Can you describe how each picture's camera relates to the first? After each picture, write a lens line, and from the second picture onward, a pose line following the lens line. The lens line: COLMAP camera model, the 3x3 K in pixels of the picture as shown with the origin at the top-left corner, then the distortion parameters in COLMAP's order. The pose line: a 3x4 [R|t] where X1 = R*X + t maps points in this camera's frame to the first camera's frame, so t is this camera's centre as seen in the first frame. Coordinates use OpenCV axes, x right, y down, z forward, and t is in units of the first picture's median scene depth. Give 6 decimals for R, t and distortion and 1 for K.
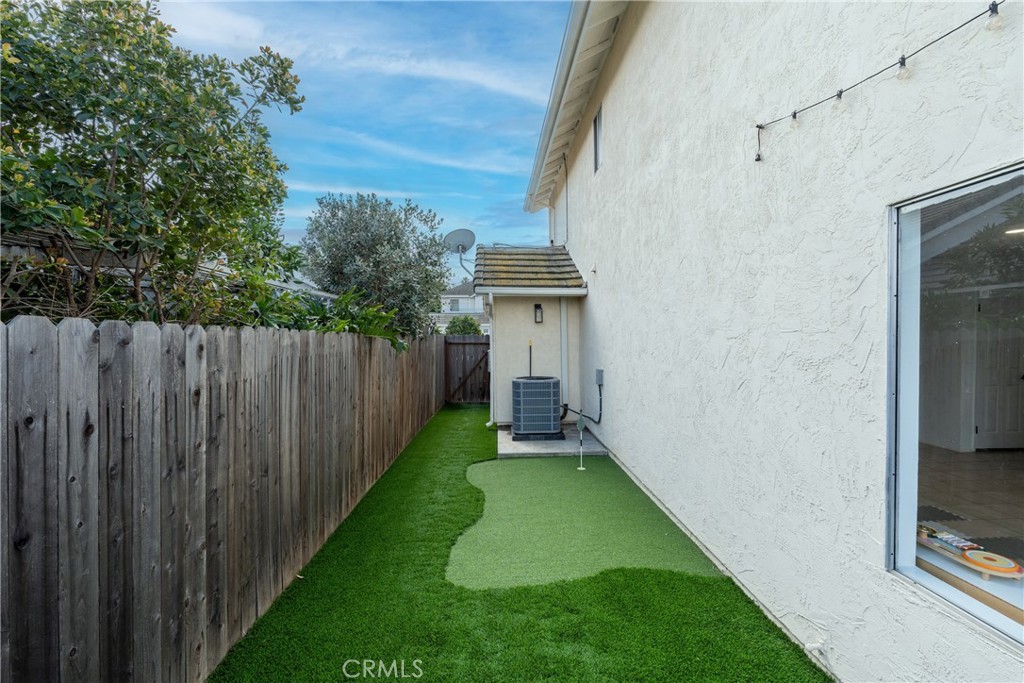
lens RADIAL K [[447.0, 0, 513.4], [0, 447.0, 336.2], [0, 0, 1]] dist [-0.014601, -0.000322]
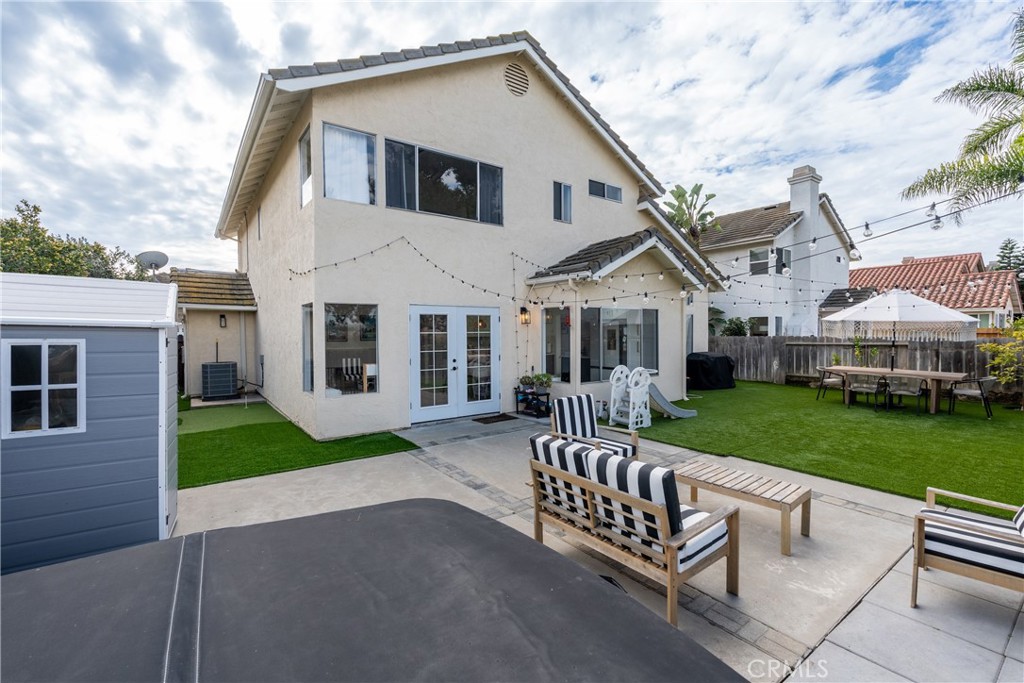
lens RADIAL K [[447.0, 0, 521.7], [0, 447.0, 338.8], [0, 0, 1]] dist [-0.014601, -0.000322]
pose [[0.823459, -0.006491, 0.567338, 0.035854], [0.002011, 0.999962, 0.008522, -0.000954], [-0.567372, -0.005876, 0.823441, -0.821253]]
